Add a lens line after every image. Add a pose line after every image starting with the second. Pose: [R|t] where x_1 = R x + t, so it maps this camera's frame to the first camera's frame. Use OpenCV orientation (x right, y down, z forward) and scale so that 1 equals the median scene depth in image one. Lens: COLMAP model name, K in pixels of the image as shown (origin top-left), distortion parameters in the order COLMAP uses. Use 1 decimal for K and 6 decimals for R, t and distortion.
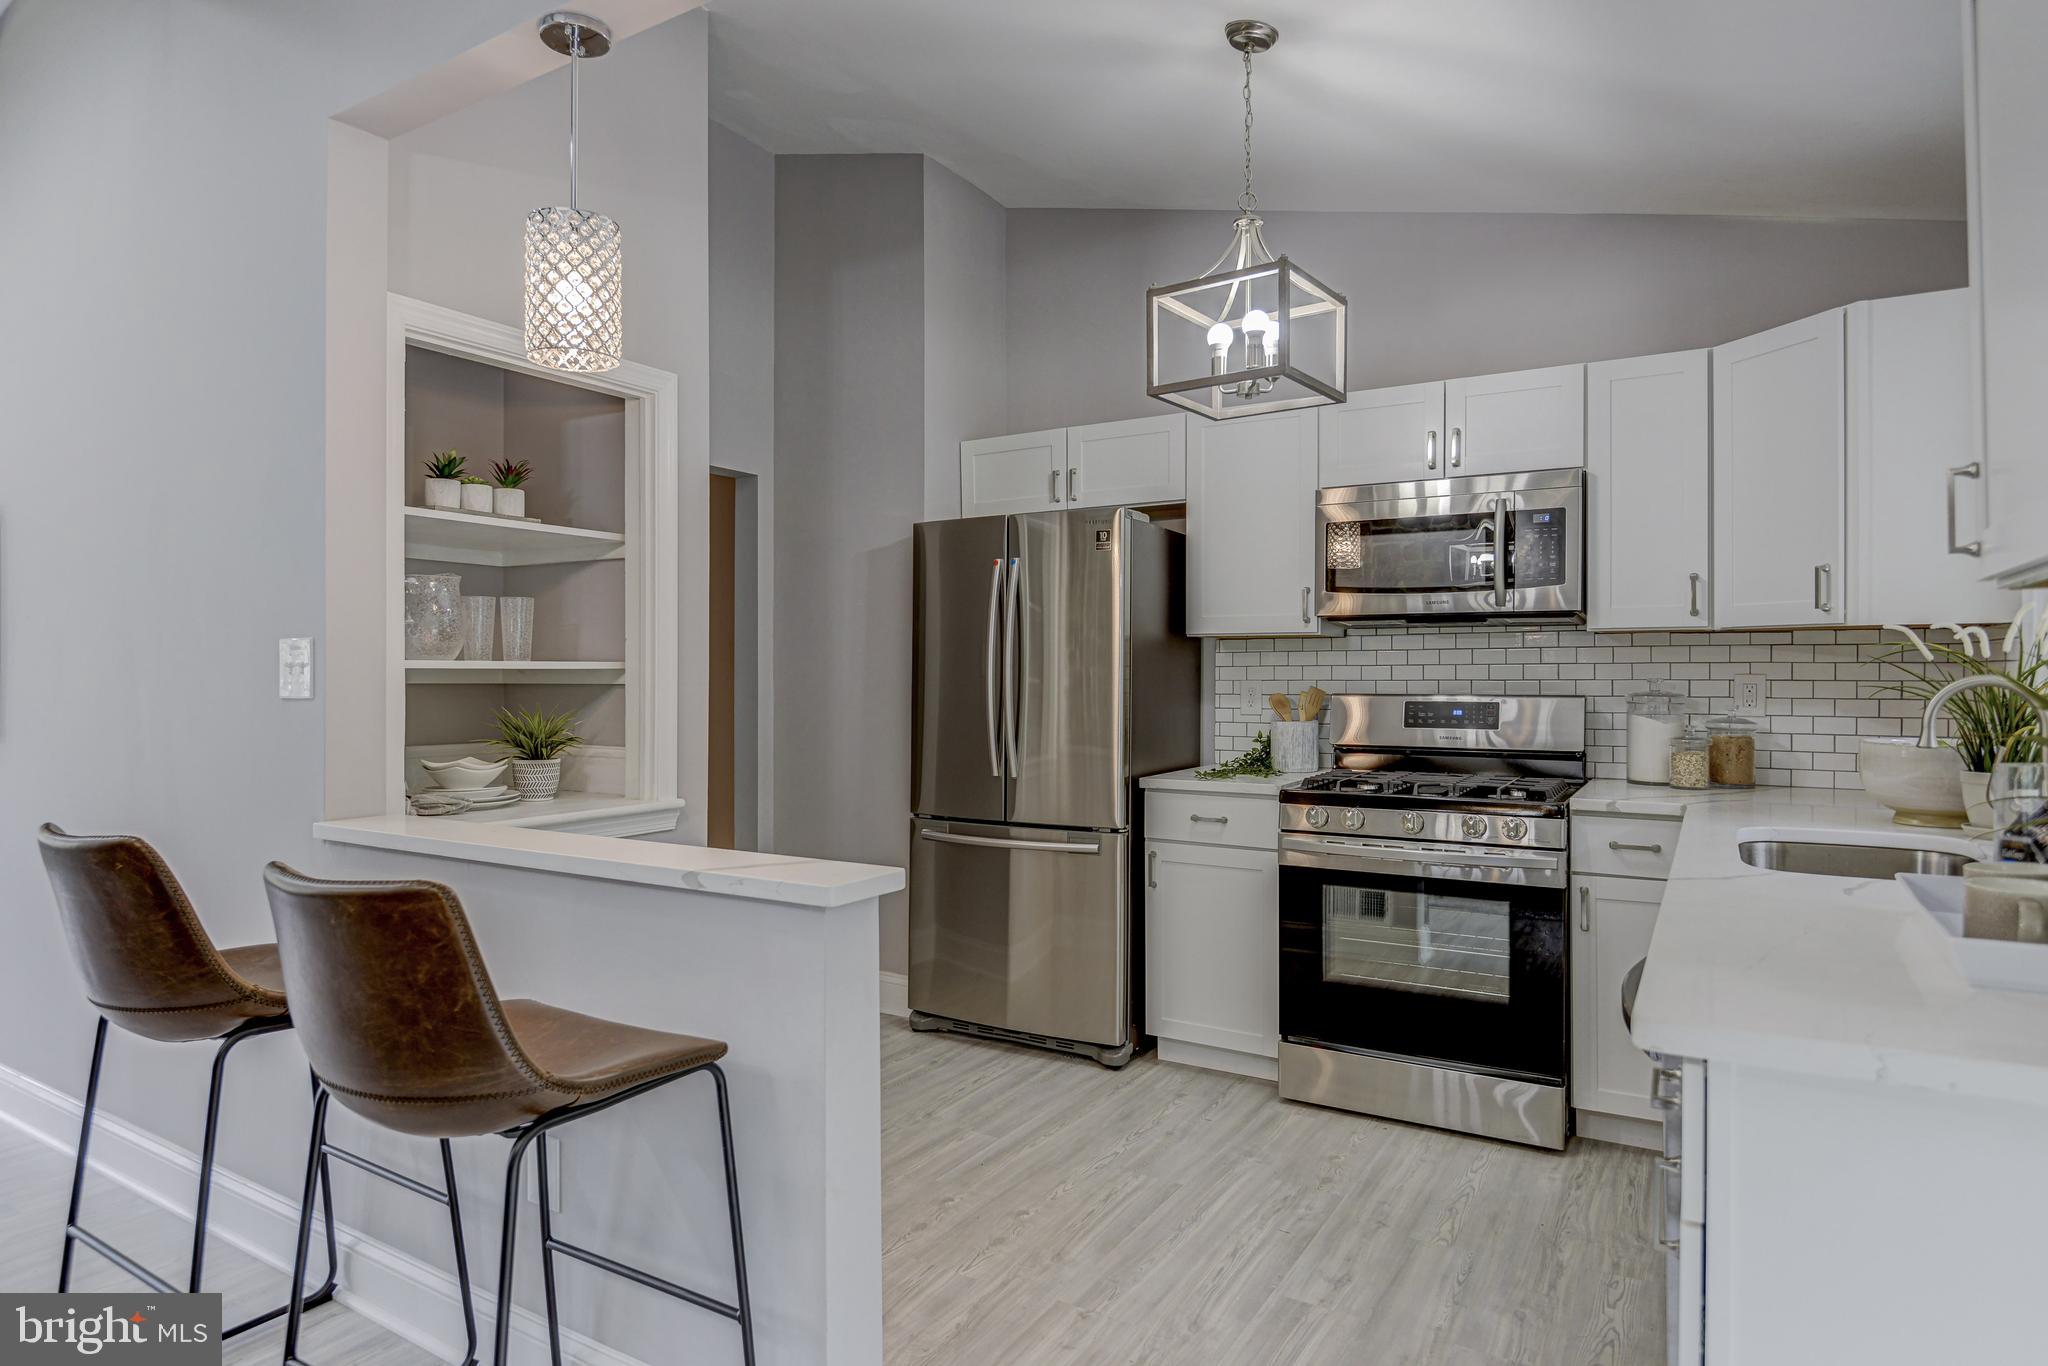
lens RADIAL K [[1159.1, 0, 987.0], [0, 1159.1, 682.0], [0, 0, 1]] dist [-0.024542, -0.001418]
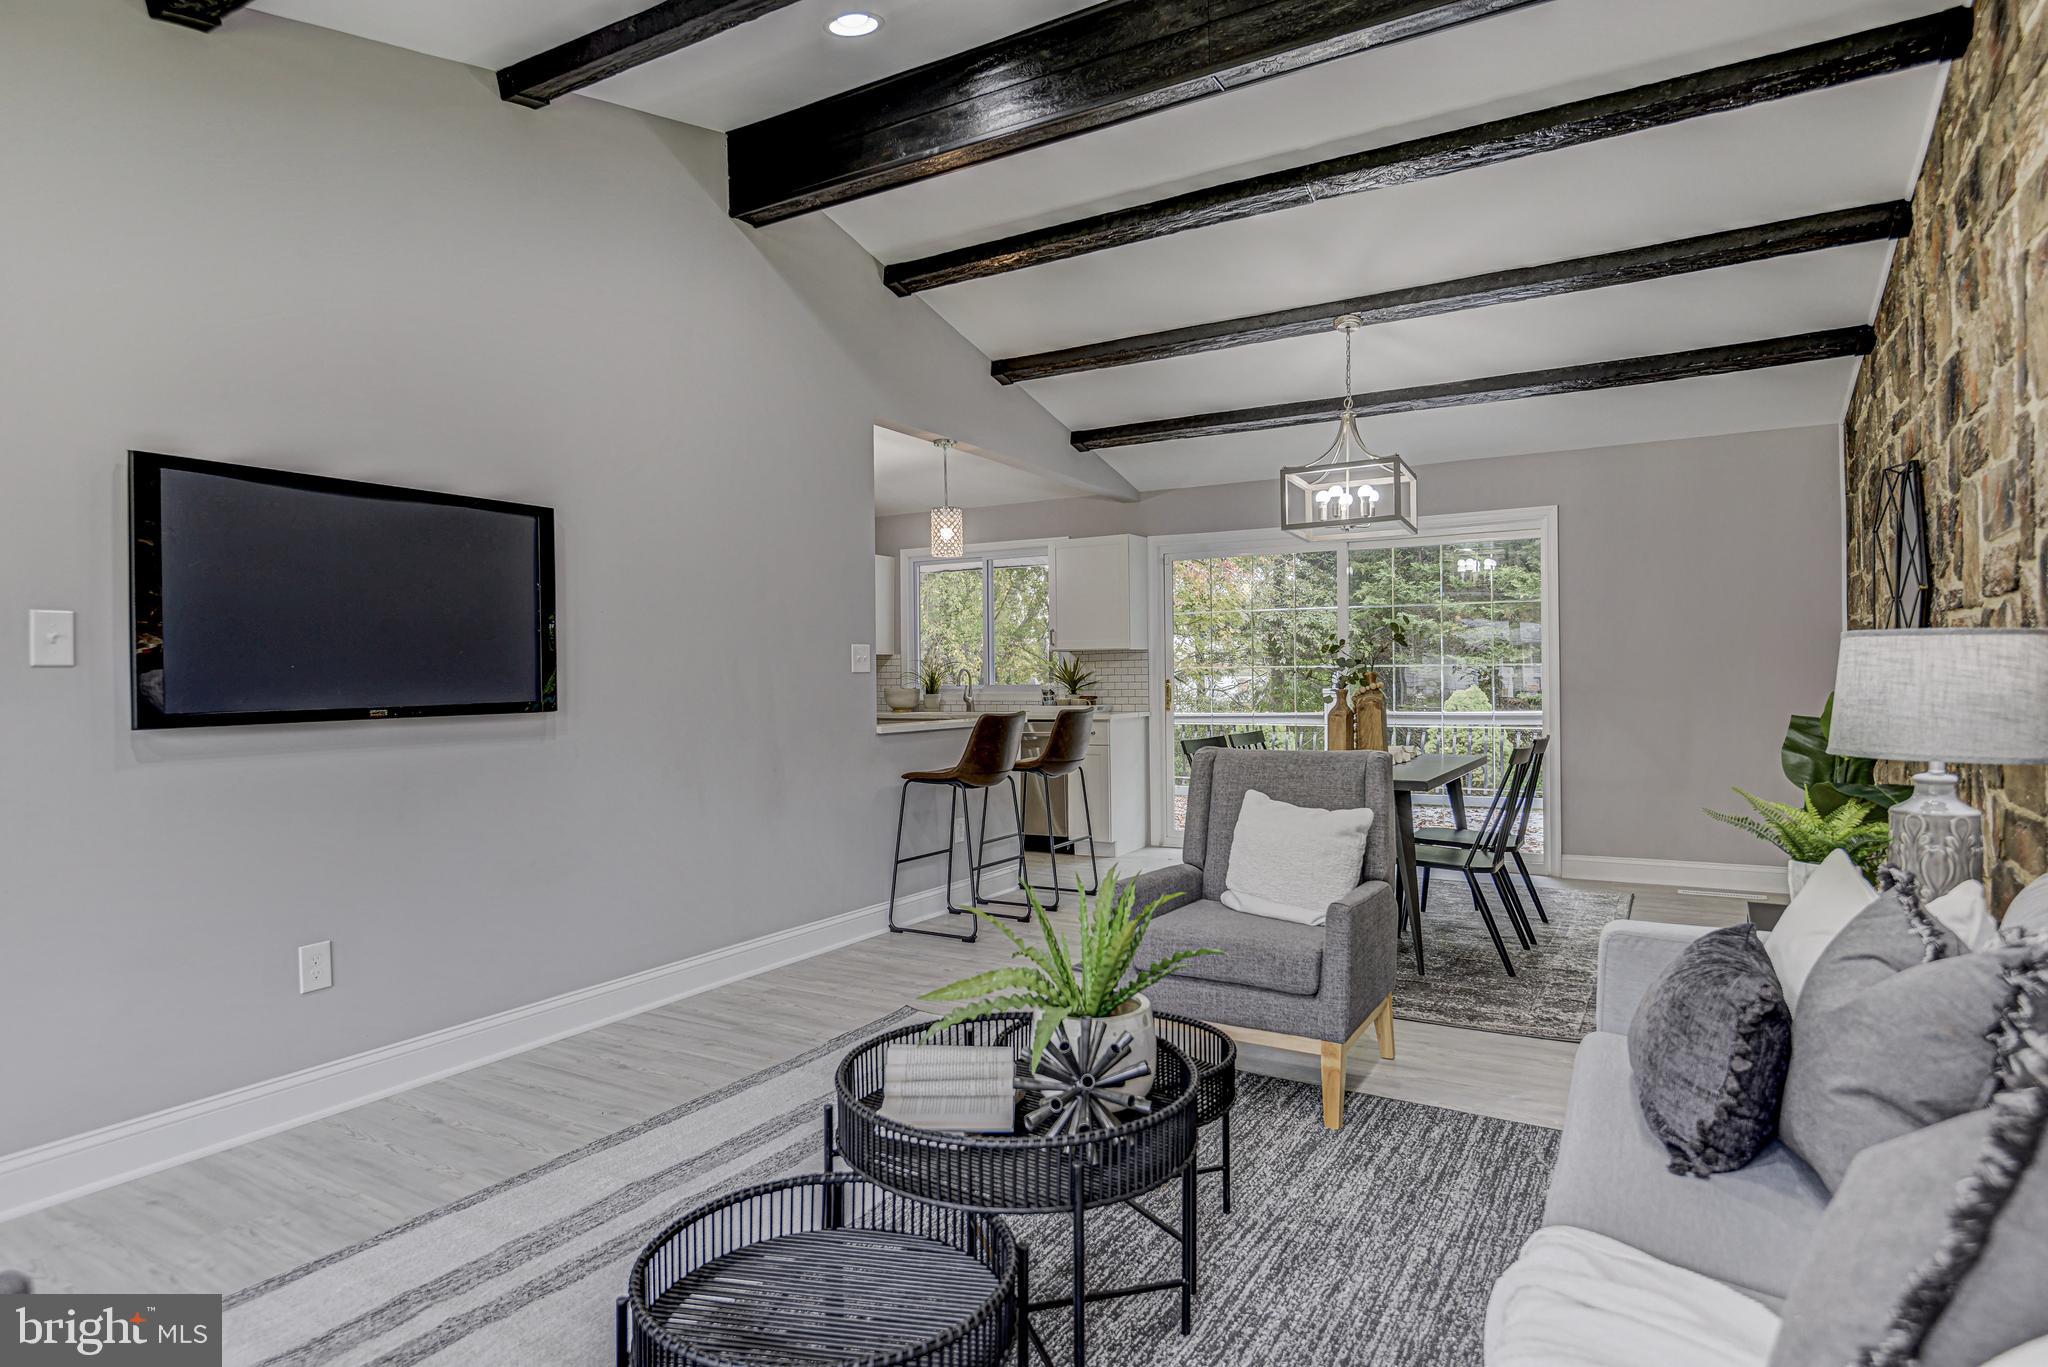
lens RADIAL K [[1100.3, 0, 1002.1], [0, 1100.3, 673.4], [0, 0, 1]] dist [-0.006258, -0.010135]
pose [[-0.017950, 0.006770, 0.999816, -1.734704], [0.015886, 0.999853, -0.006485, 0.021942], [-0.999713, 0.015766, -0.018055, 0.503949]]
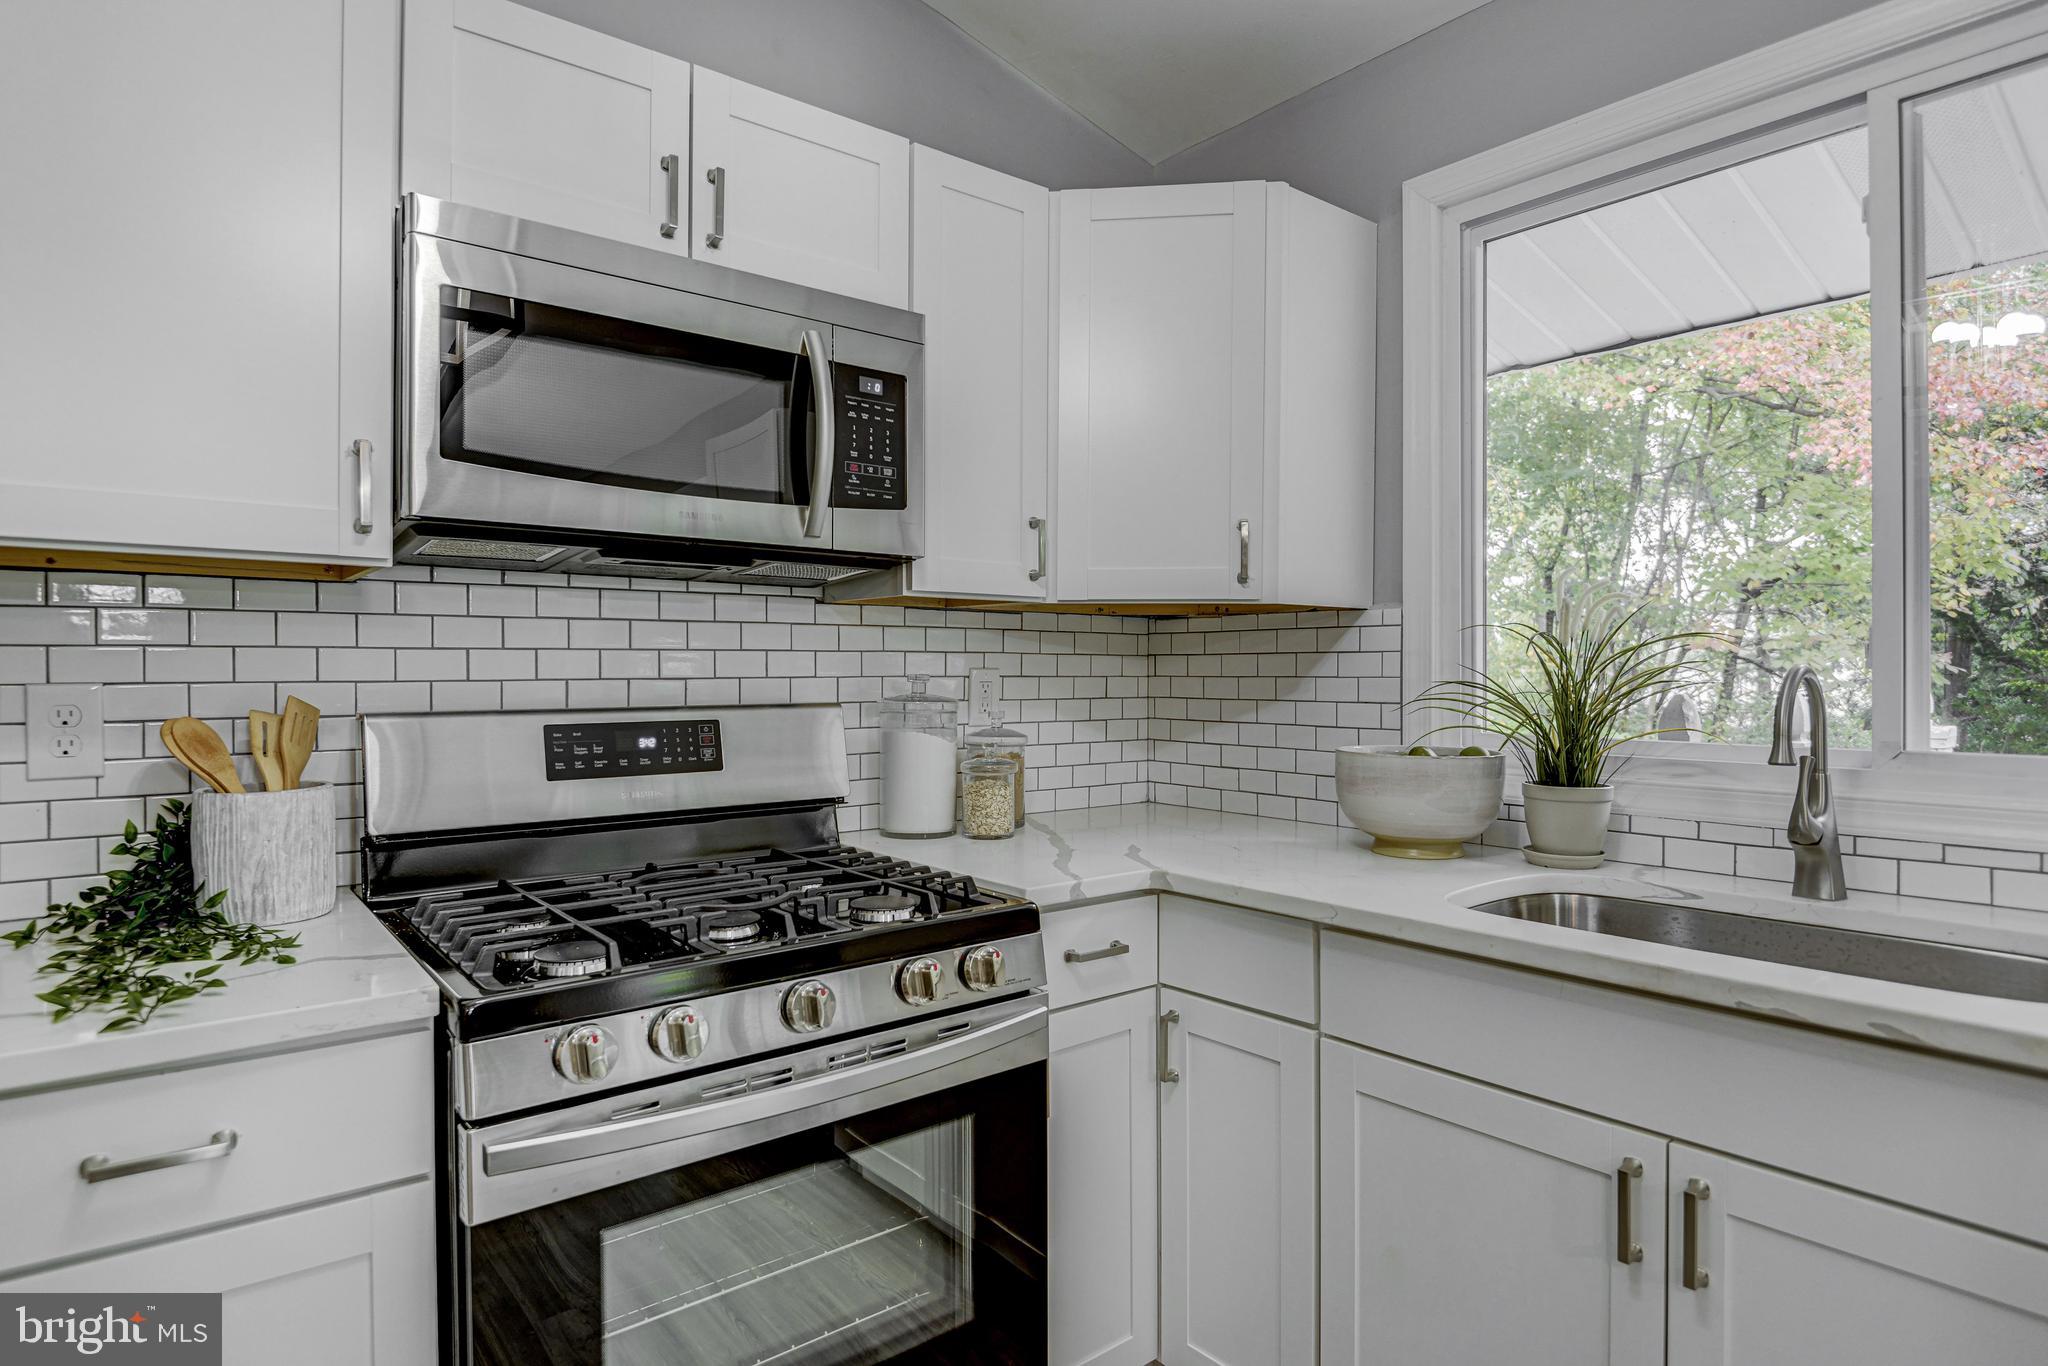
lens RADIAL K [[1100.3, 0, 1009.1], [0, 1100.3, 676.2], [0, 0, 1]] dist [-0.006258, -0.010135]
pose [[0.328835, -0.003111, 0.944382, 0.003193], [0.007475, 0.999972, 0.000691, -0.001994], [-0.944358, 0.006832, 0.328849, 0.681910]]
